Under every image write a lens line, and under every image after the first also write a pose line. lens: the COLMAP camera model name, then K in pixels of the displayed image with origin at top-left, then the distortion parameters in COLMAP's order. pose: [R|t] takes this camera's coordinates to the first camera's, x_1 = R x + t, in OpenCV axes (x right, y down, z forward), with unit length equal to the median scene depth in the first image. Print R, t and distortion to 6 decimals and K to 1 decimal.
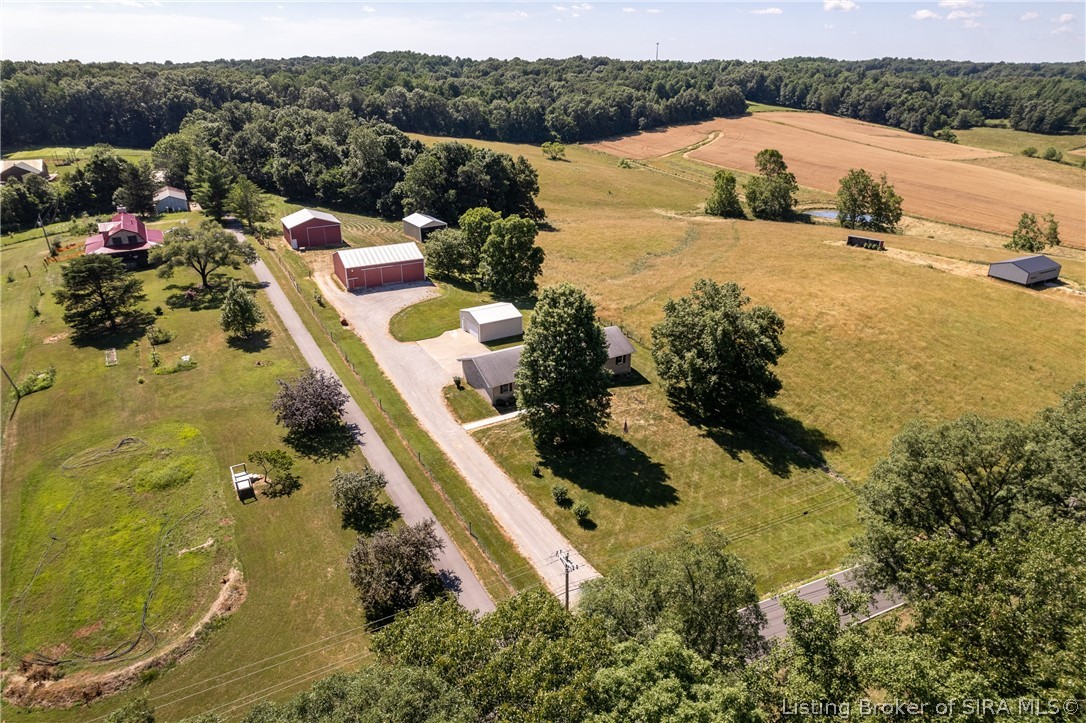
lens RADIAL K [[691.4, 0, 543.0], [0, 691.4, 361.5], [0, 0, 1]] dist [-0.082449, 0.076747]
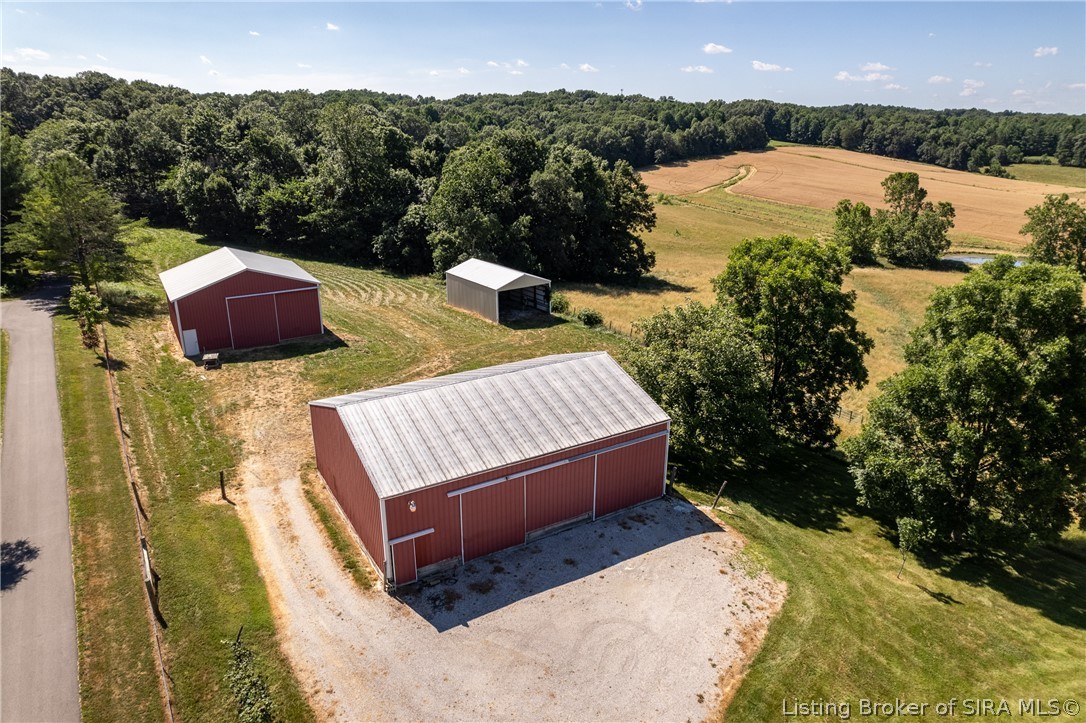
lens RADIAL K [[691.4, 0, 543.0], [0, 691.4, 361.5], [0, 0, 1]] dist [-0.082449, 0.076747]
pose [[0.997201, -0.018638, 0.072404, -0.140336], [0.023815, 0.997169, -0.071316, -0.090551], [-0.070870, 0.072841, 0.994822, 0.433313]]
